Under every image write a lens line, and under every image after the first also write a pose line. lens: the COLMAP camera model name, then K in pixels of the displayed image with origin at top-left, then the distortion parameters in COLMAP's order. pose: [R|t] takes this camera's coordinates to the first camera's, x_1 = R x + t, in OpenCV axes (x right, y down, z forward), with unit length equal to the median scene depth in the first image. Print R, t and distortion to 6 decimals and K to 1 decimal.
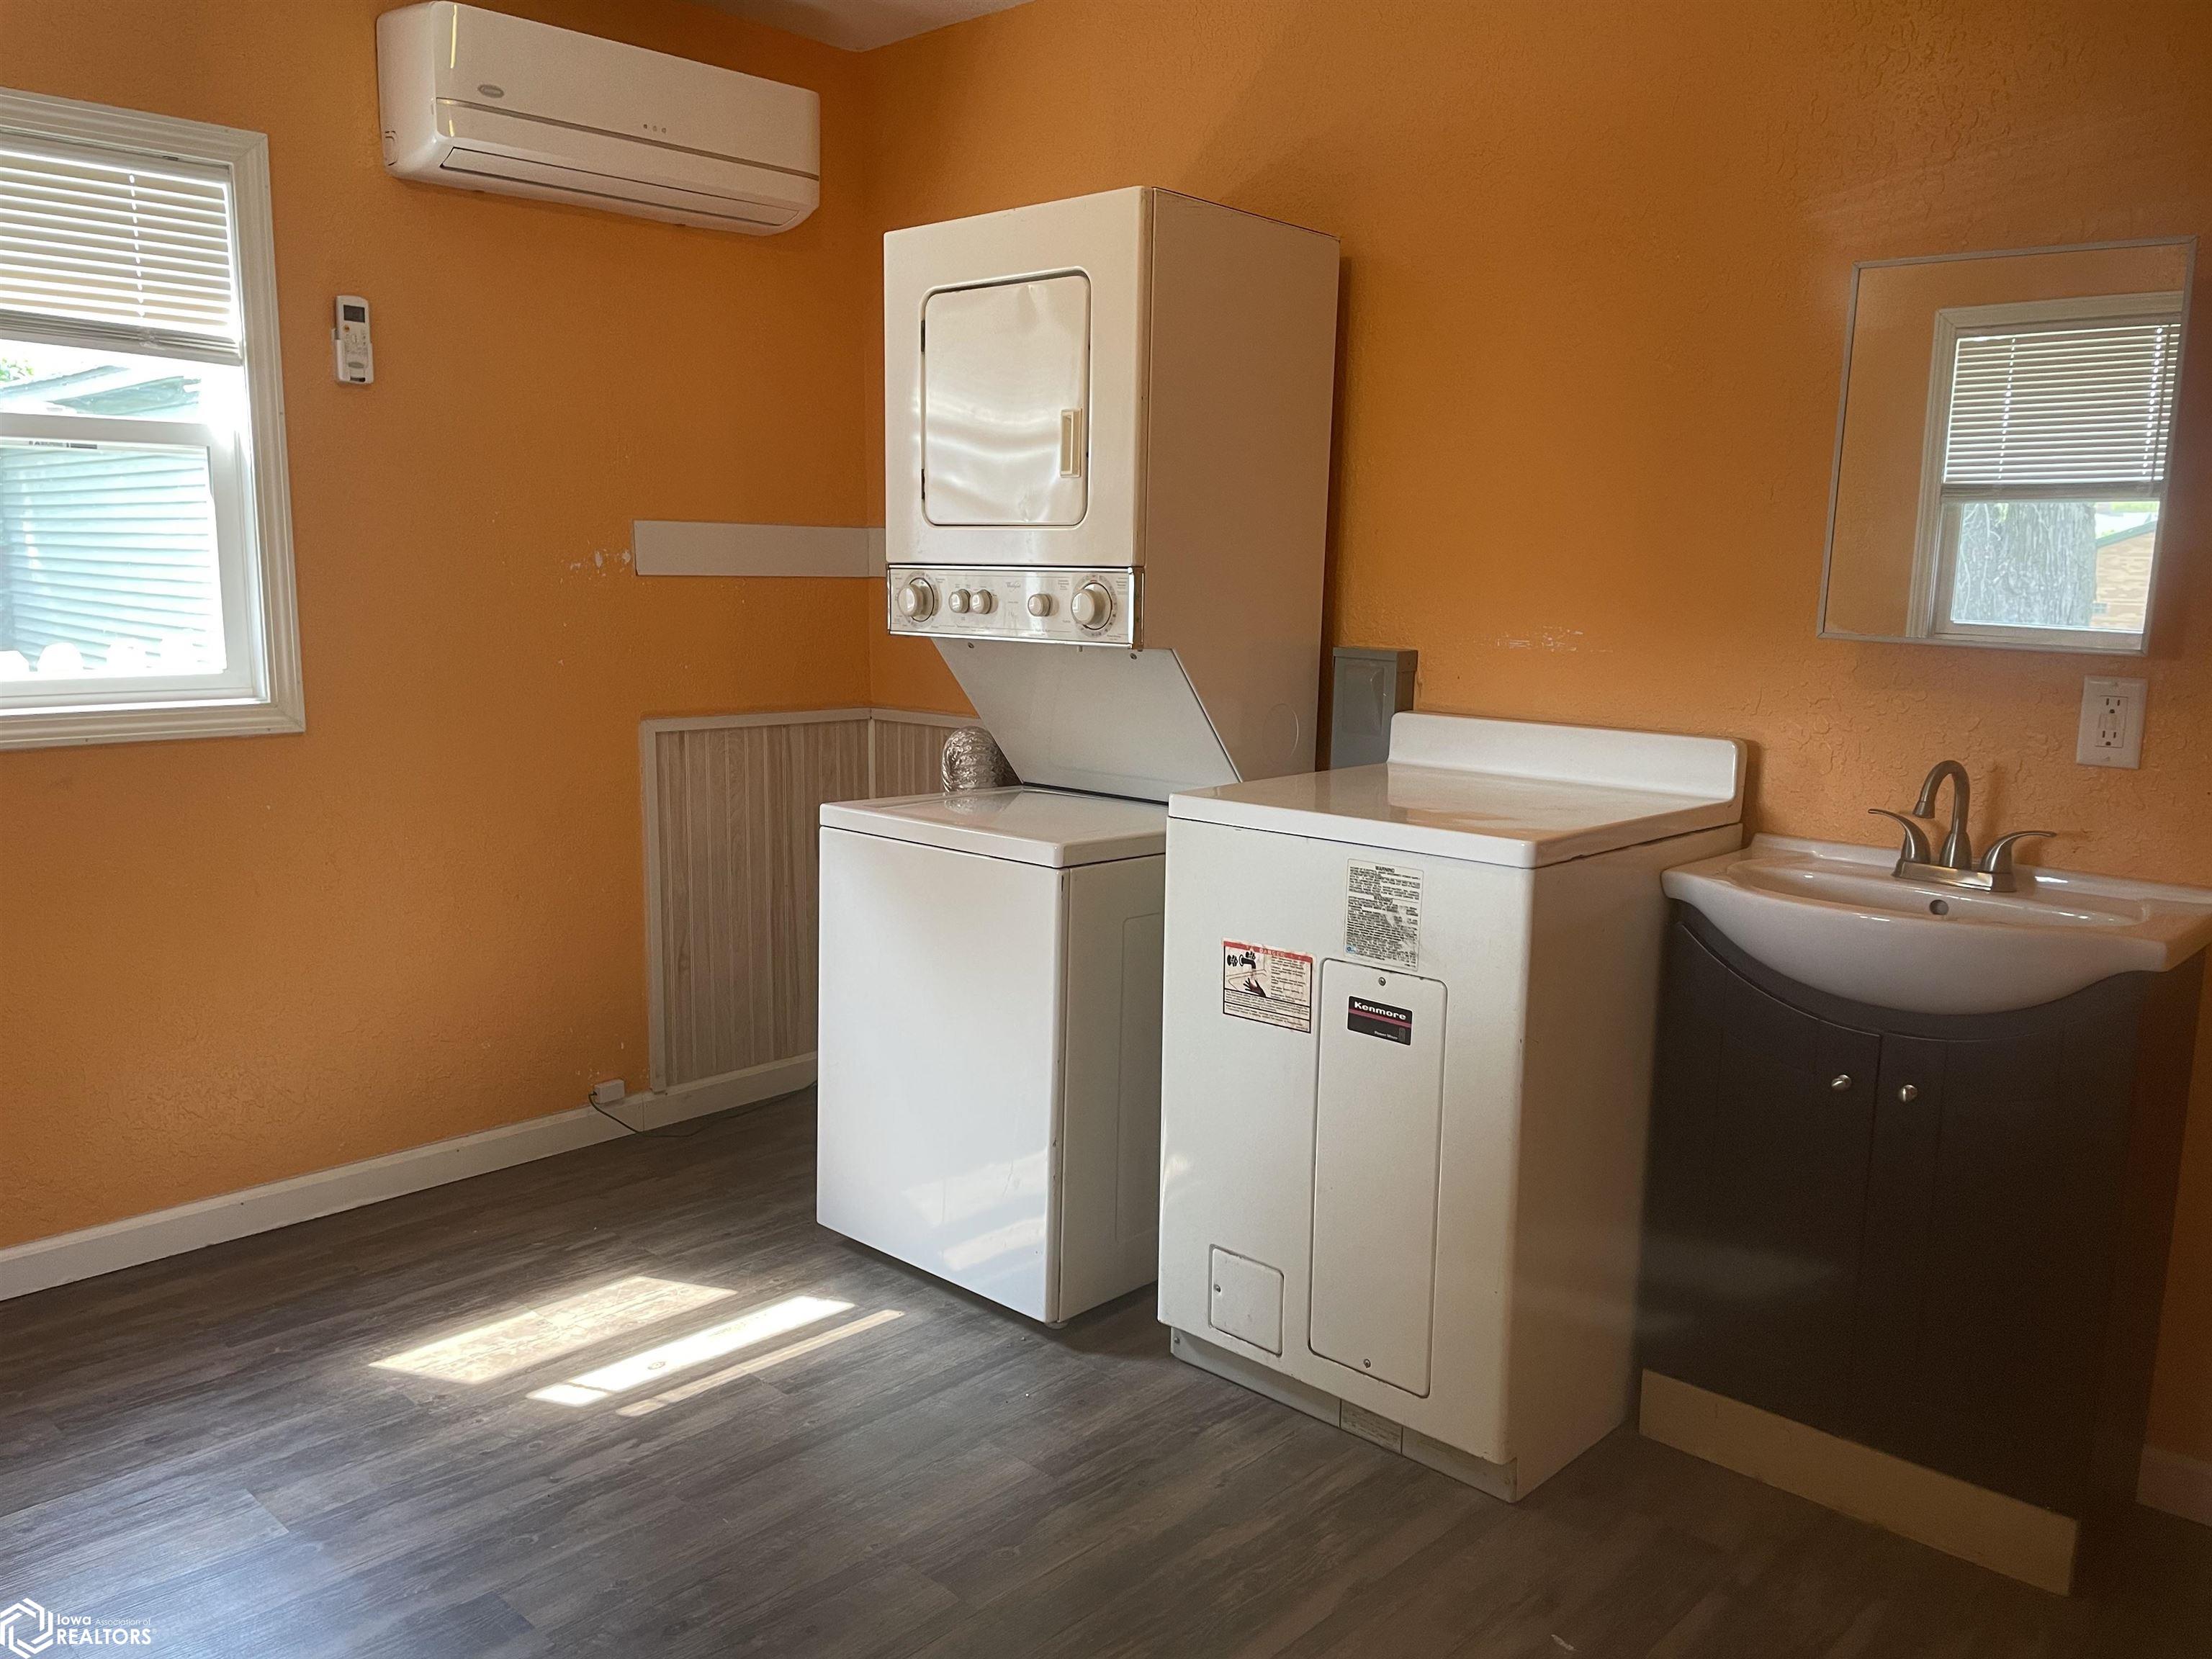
lens RADIAL K [[1655.4, 0, 1125.7], [0, 1655.4, 819.9], [0, 0, 1]] dist [0.076203, -0.087247]
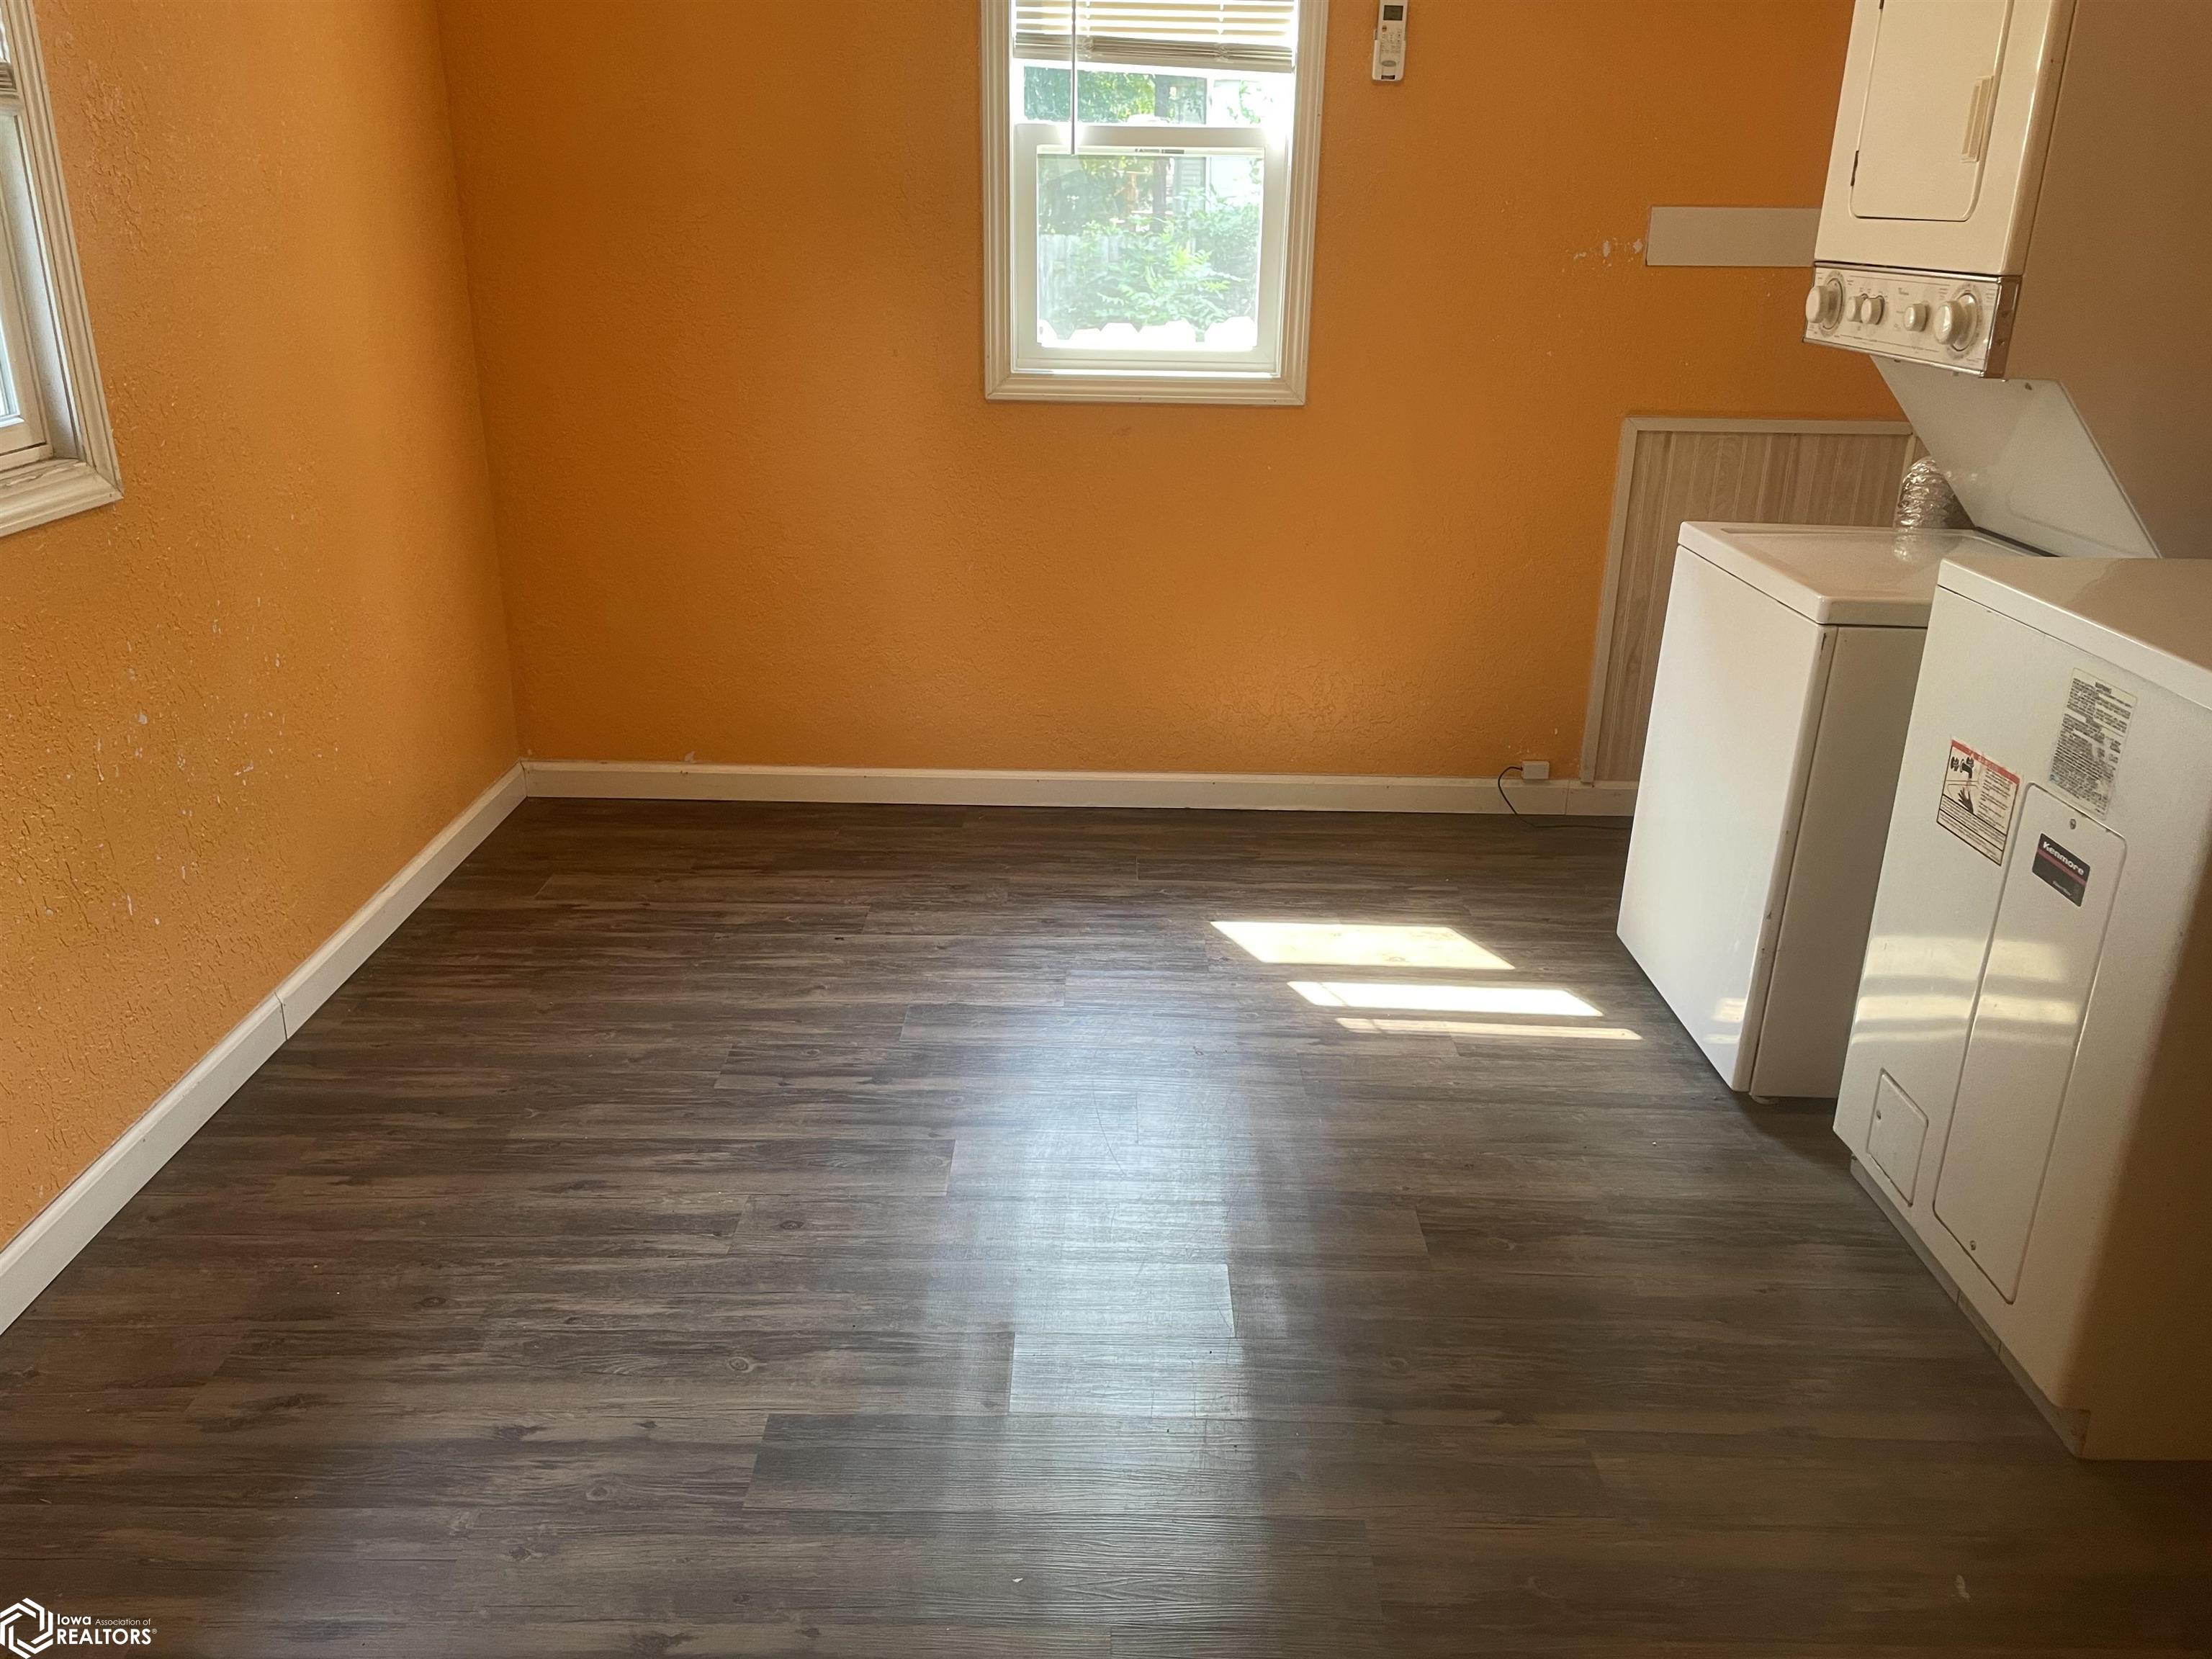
lens RADIAL K [[1655.4, 0, 1108.5], [0, 1655.4, 820.1], [0, 0, 1]] dist [0.076203, -0.087247]
pose [[0.694054, 0.249452, -0.675324, 0.298947], [-0.117988, 0.964781, 0.235111, -0.032917], [0.710189, -0.083500, 0.699042, 0.071316]]
